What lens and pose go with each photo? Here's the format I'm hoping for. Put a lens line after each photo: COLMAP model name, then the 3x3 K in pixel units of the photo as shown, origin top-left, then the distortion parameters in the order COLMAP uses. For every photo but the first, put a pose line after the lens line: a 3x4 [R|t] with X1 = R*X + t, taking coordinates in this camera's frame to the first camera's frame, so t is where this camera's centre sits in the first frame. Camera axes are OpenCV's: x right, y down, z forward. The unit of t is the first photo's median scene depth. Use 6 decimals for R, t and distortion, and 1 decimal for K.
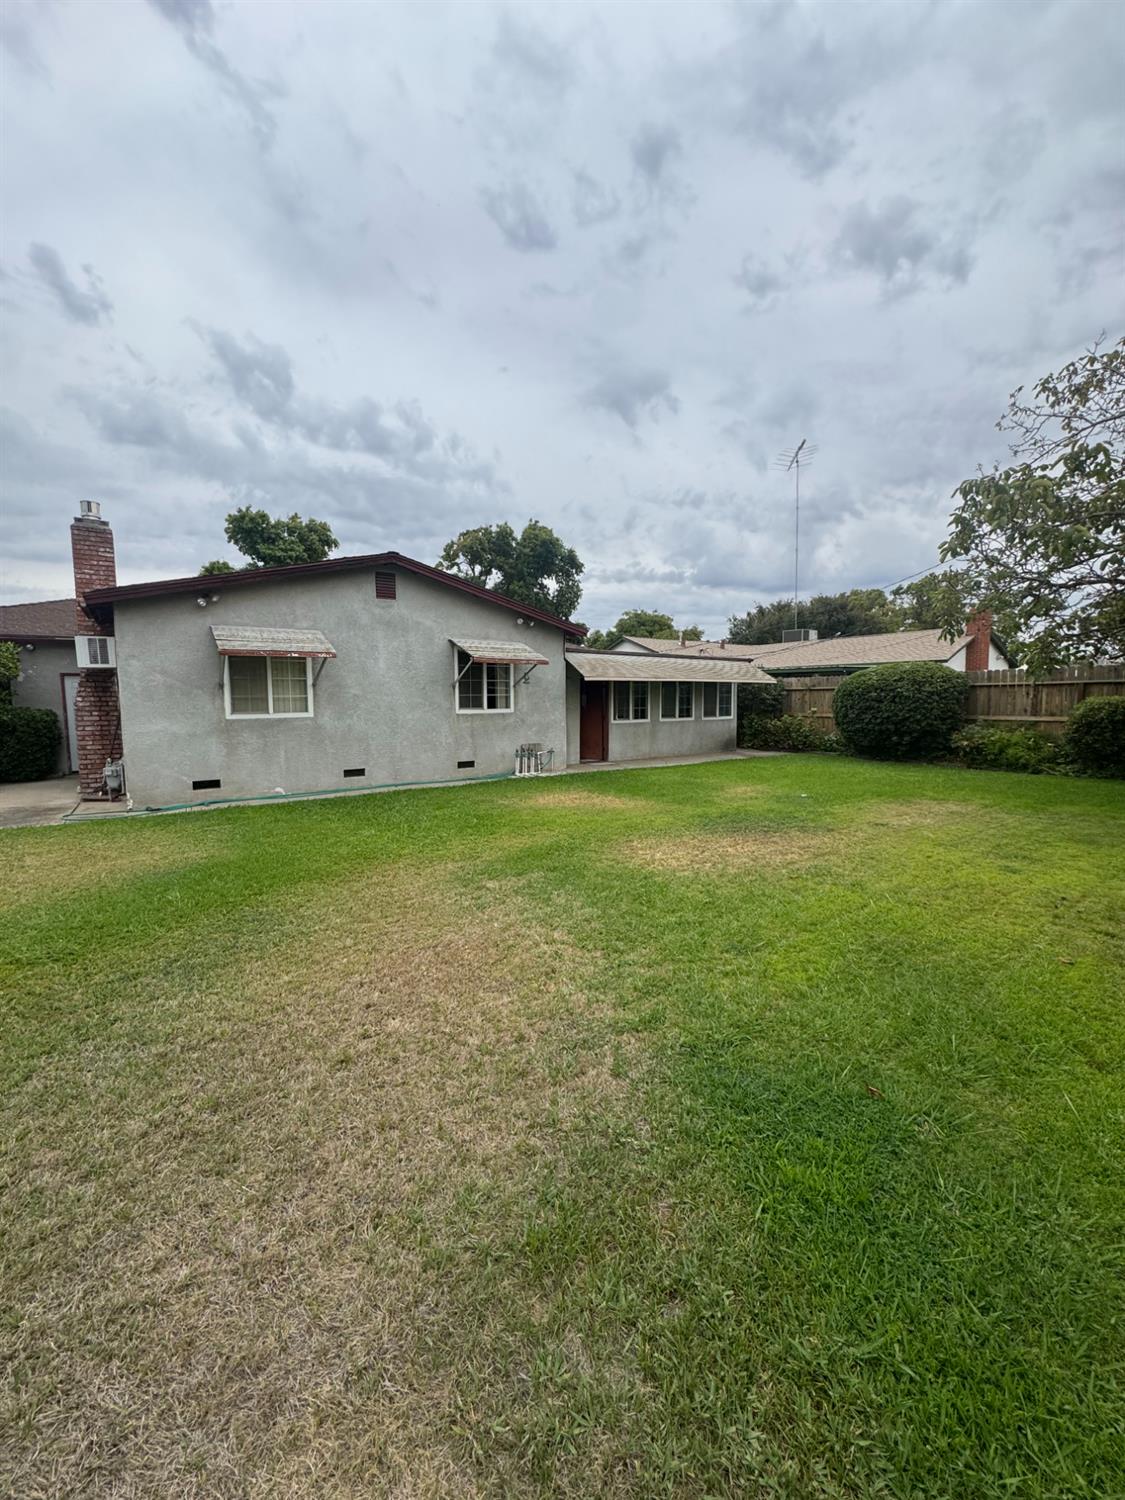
lens RADIAL K [[599.4, 0, 562.3], [0, 599.4, 747.7], [0, 0, 1]] dist [-0.001434, 0.000527]
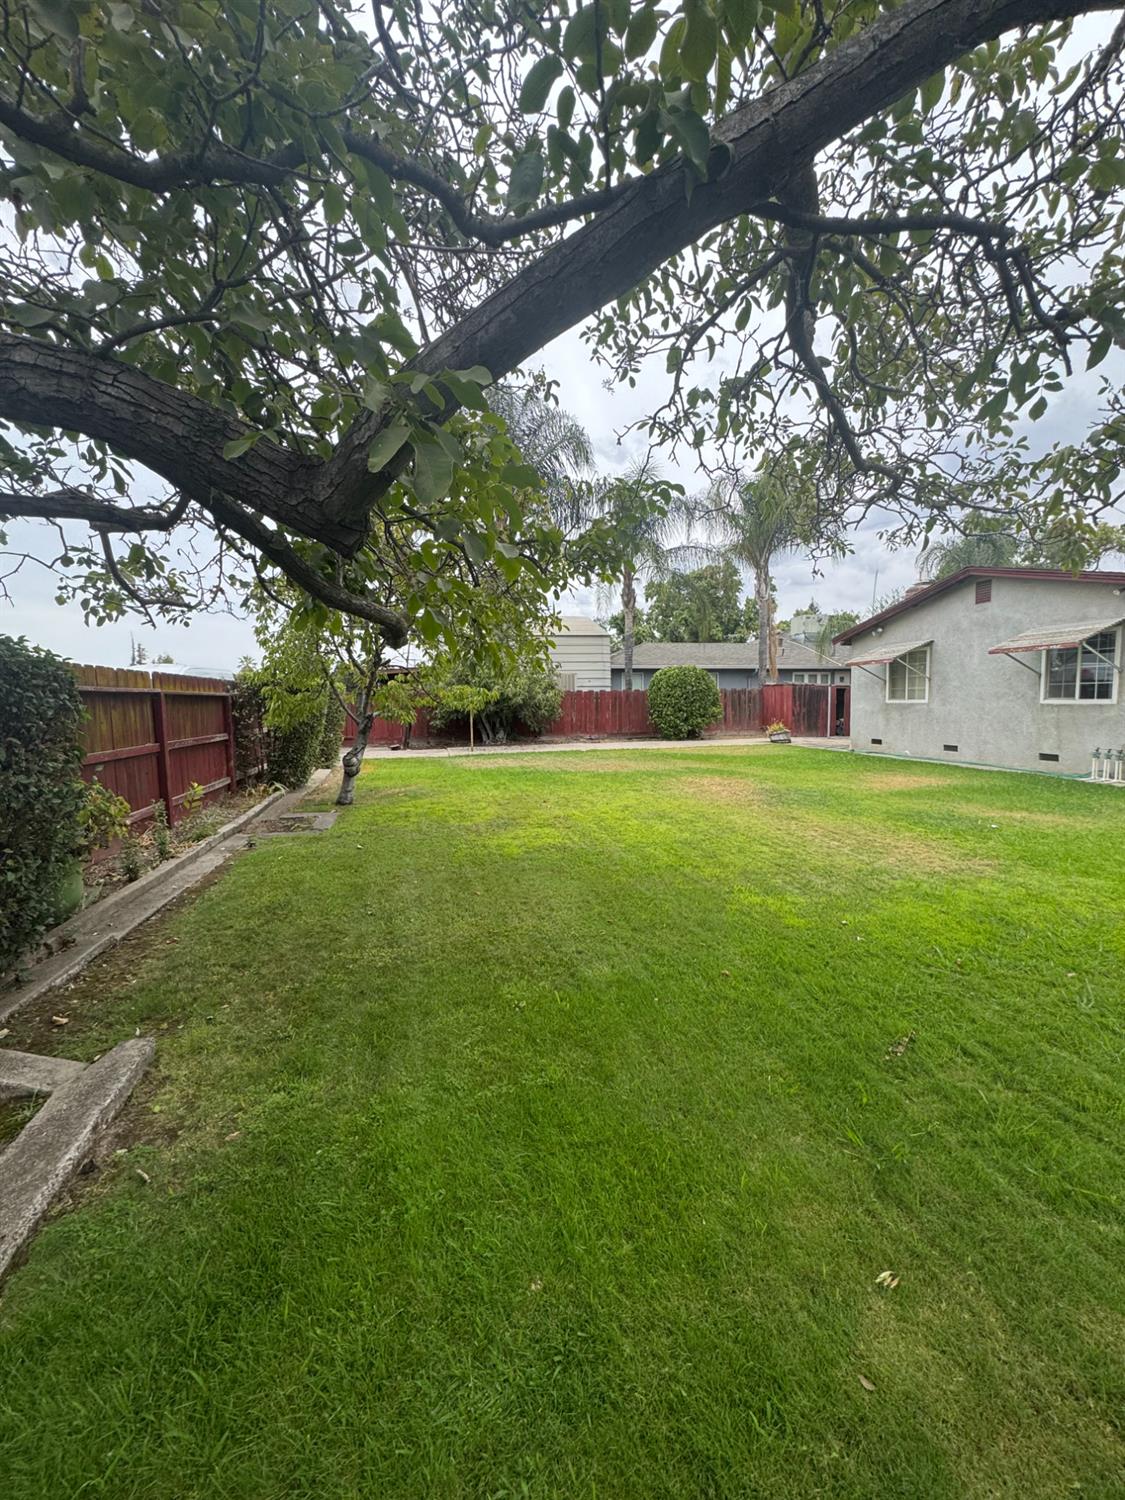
lens RADIAL K [[599.4, 0, 562.3], [0, 599.4, 747.7], [0, 0, 1]] dist [-0.001434, 0.000527]
pose [[-0.384774, 0.083507, -0.919225, 1.270318], [-0.065770, 0.990887, 0.117547, -0.060201], [0.920664, 0.105687, -0.375776, 0.817497]]
